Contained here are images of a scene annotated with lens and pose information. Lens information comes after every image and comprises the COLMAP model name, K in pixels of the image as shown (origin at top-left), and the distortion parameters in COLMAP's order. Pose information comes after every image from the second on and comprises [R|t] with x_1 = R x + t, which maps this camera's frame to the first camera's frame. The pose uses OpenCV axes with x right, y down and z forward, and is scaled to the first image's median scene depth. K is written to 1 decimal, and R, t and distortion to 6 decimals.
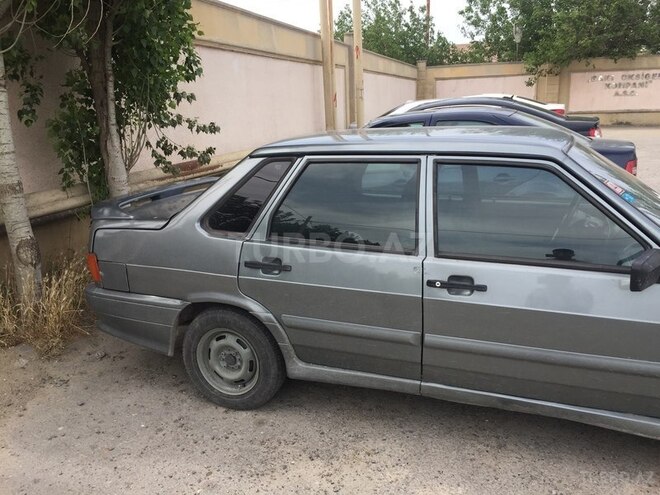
lens RADIAL K [[551.7, 0, 330.0], [0, 551.7, 247.5], [0, 0, 1]] dist [0.076011, -0.114466]
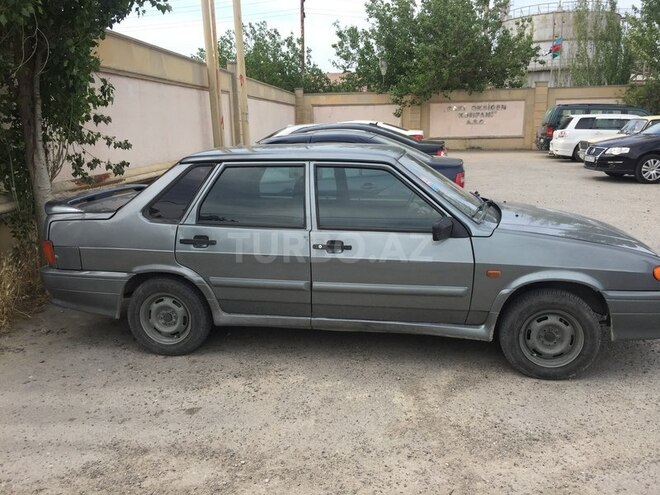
lens RADIAL K [[551.7, 0, 330.0], [0, 551.7, 247.5], [0, 0, 1]] dist [0.076011, -0.114466]
pose [[0.977771, -0.030632, 0.207425, -0.065565], [0.039052, 0.998566, -0.036621, 0.092670], [-0.206006, 0.043907, 0.977565, -0.343331]]
